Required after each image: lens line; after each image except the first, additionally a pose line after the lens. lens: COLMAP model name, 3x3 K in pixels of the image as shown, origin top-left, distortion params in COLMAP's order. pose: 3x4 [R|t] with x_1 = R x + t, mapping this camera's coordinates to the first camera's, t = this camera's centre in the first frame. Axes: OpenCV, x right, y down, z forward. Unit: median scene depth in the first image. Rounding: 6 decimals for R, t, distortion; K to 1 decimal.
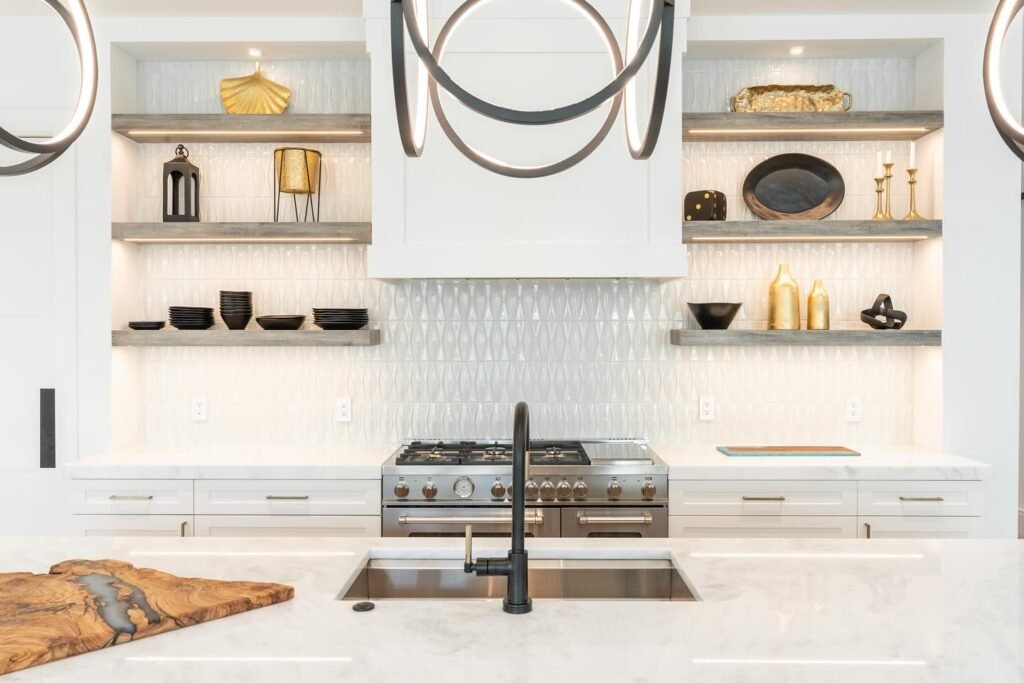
lens RADIAL K [[810.7, 0, 512.1], [0, 810.7, 340.9], [0, 0, 1]] dist [0.012485, 0.005127]
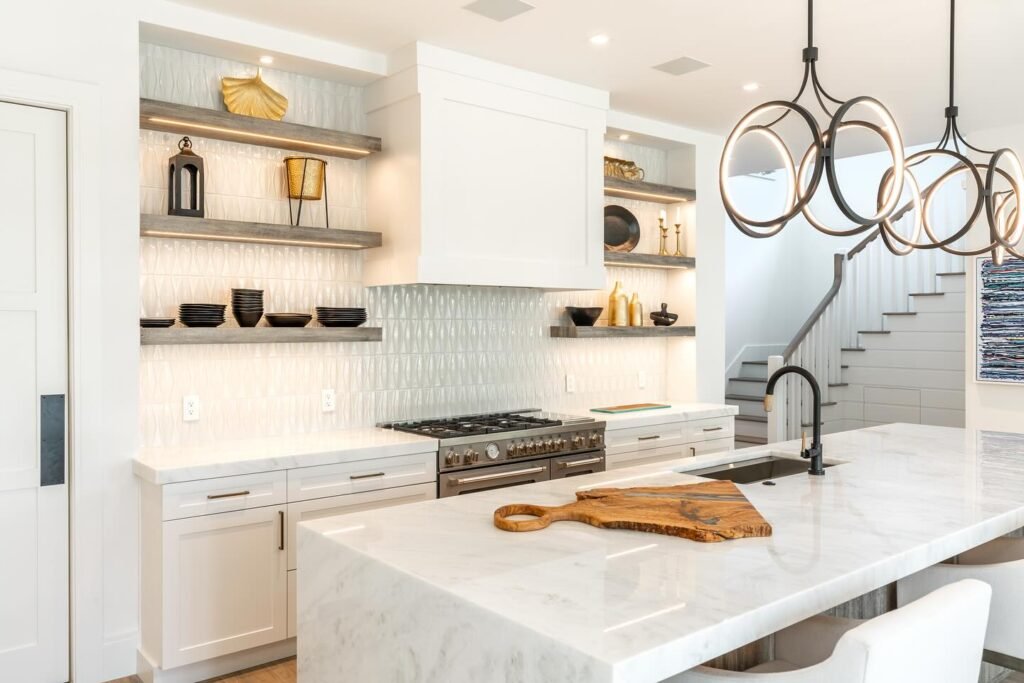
lens RADIAL K [[810.7, 0, 512.8], [0, 810.7, 338.9], [0, 0, 1]] dist [0.012485, 0.005127]
pose [[0.763668, -0.011822, 0.645501, -0.743107], [0.011894, 0.999920, 0.004242, 0.000398], [-0.645500, 0.004438, 0.763747, 0.007944]]
